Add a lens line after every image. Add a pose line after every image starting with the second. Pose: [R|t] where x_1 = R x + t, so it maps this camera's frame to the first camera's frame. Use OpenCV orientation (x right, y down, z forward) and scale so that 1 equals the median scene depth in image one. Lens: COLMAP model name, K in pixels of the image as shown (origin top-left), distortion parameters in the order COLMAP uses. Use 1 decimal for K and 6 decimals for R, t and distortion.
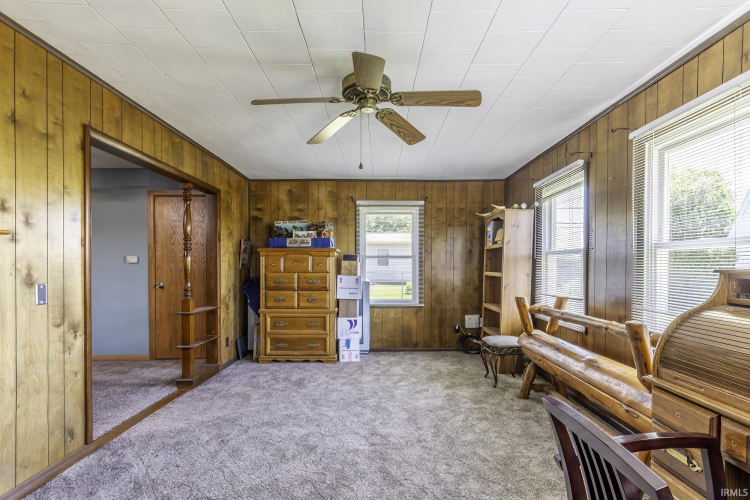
lens RADIAL K [[364.4, 0, 377.6], [0, 364.4, 269.9], [0, 0, 1]] dist [0.000948, 0.000987]
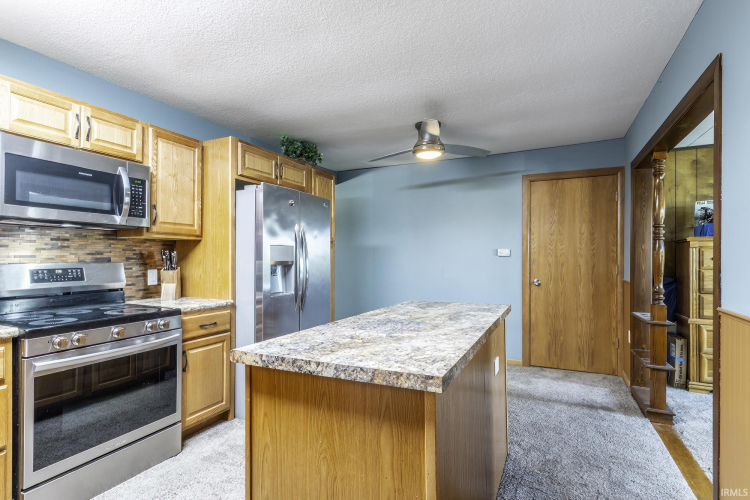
lens RADIAL K [[364.4, 0, 379.4], [0, 364.4, 252.4], [0, 0, 1]] dist [0.000948, 0.000987]
pose [[0.901044, -0.001205, -0.433726, -0.515605], [-0.011658, 0.999568, -0.026995, -0.000457], [0.433571, 0.029381, 0.900640, 0.041438]]
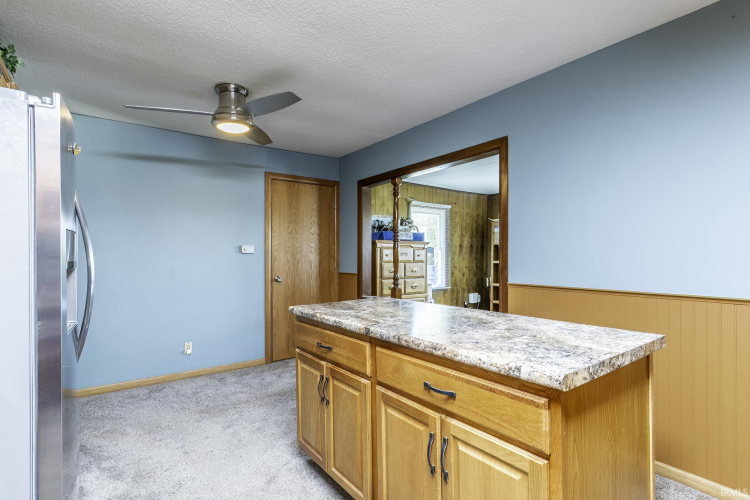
lens RADIAL K [[364.4, 0, 376.1], [0, 364.4, 255.3], [0, 0, 1]] dist [0.000948, 0.000987]
pose [[0.818846, 0.000535, 0.574013, -0.847495], [0.009872, 0.999839, -0.015015, 0.000603], [-0.573928, 0.017961, 0.818708, 0.114283]]
